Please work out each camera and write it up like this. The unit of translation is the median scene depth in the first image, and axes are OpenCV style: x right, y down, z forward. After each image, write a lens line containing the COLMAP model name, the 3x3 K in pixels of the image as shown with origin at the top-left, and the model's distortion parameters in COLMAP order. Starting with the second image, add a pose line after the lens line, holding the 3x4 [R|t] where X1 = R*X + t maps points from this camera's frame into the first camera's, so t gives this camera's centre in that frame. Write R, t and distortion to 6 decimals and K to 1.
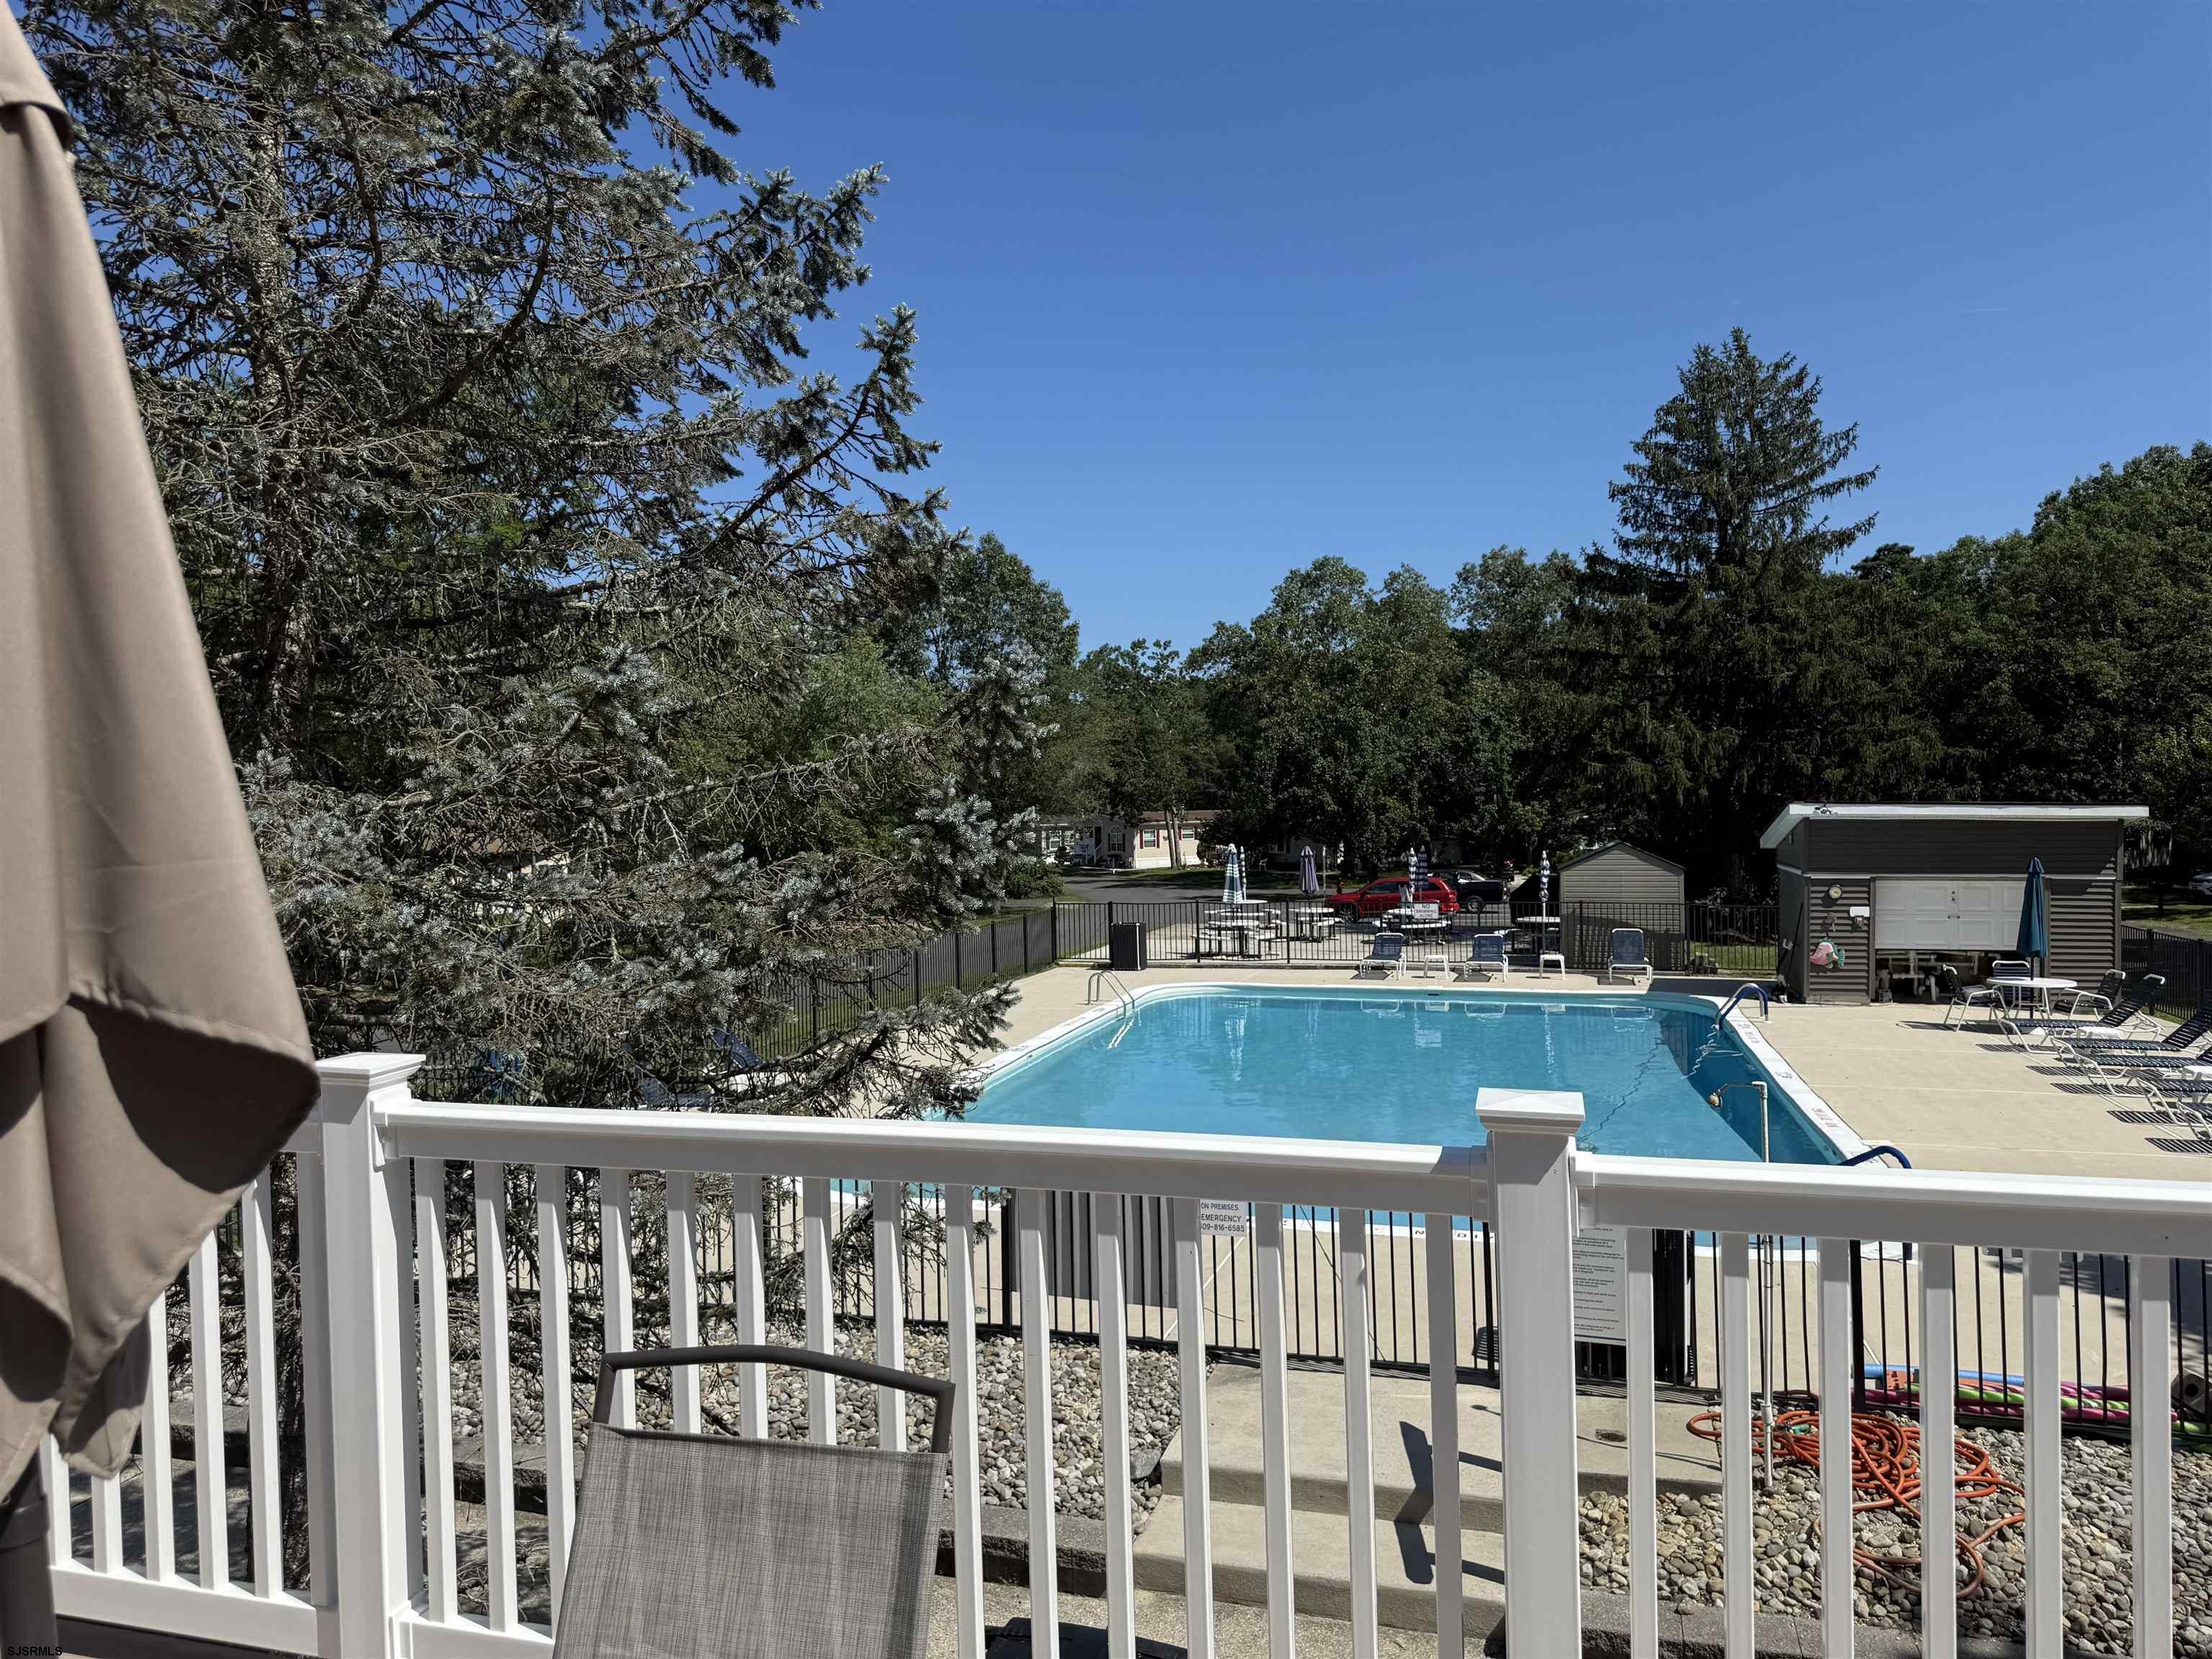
lens RADIAL K [[1594.3, 0, 1106.0], [0, 1594.3, 829.5], [0, 0, 1]] dist [0.274446, -0.138310]
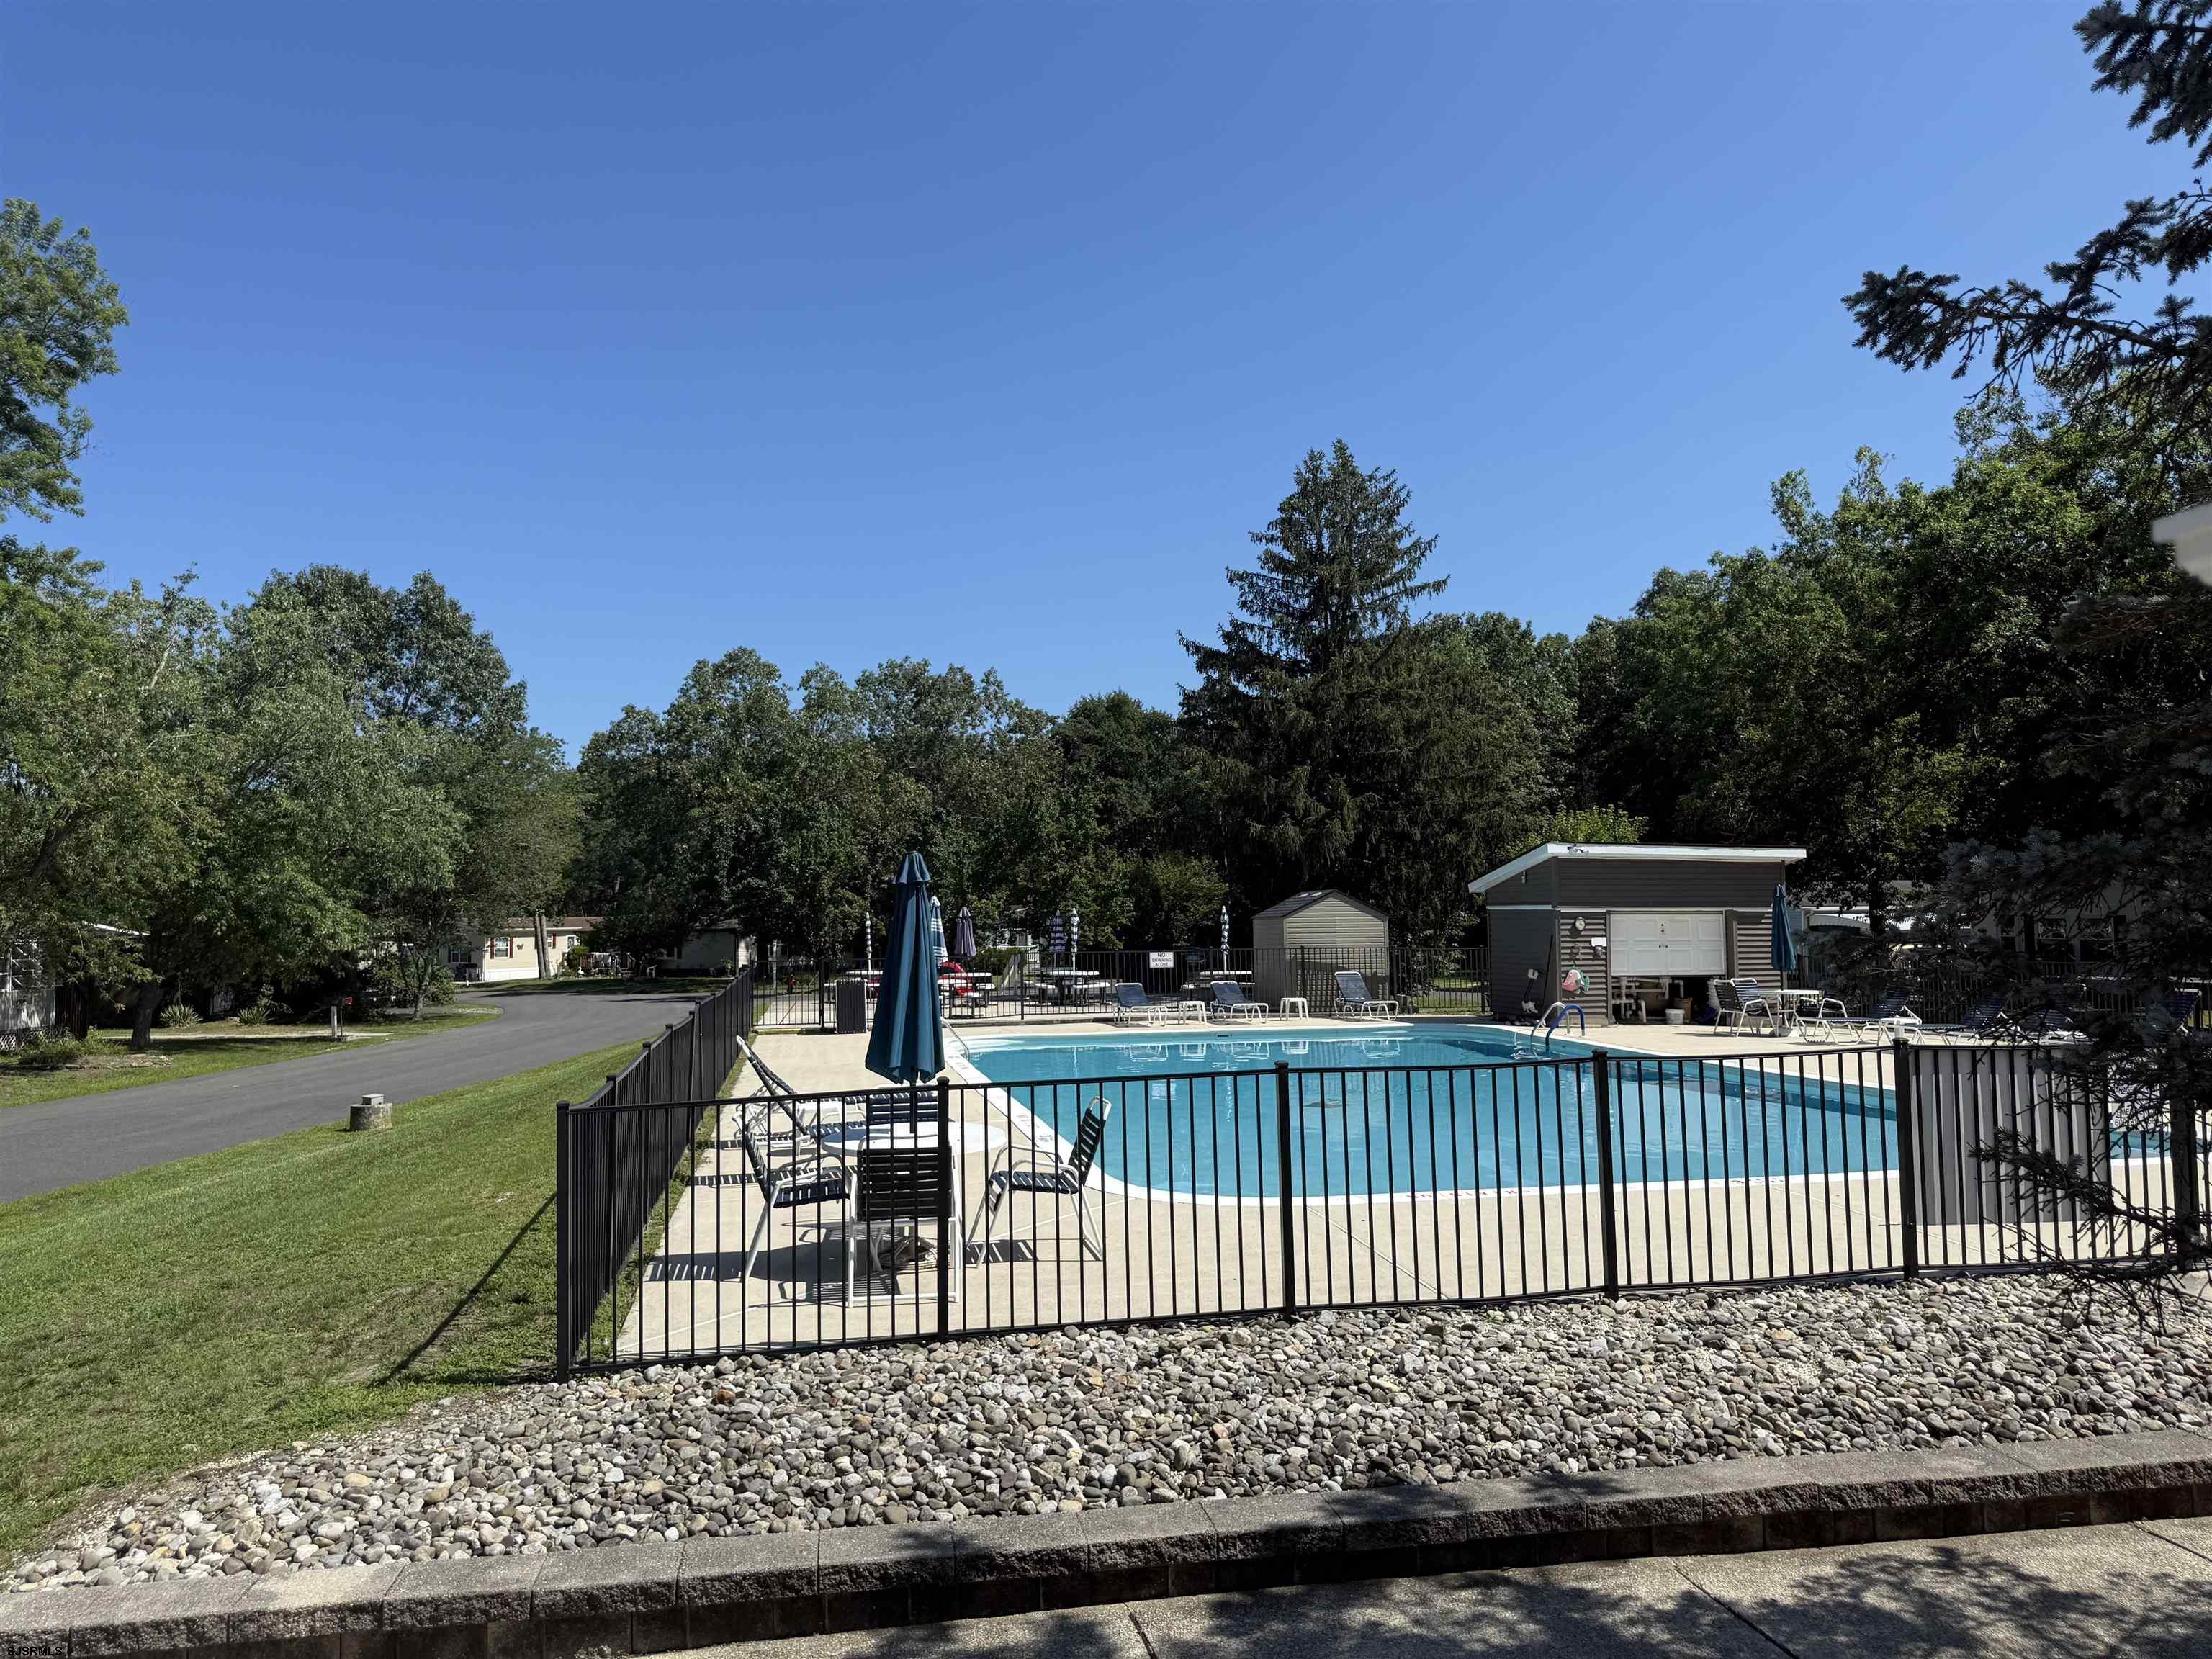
lens RADIAL K [[1594.3, 0, 1106.0], [0, 1594.3, 829.5], [0, 0, 1]] dist [0.274446, -0.138310]
pose [[0.907865, 0.026443, 0.418428, -0.210662], [0.004873, 0.997276, -0.073597, 0.037167], [-0.419234, 0.068856, 0.905263, 0.107263]]
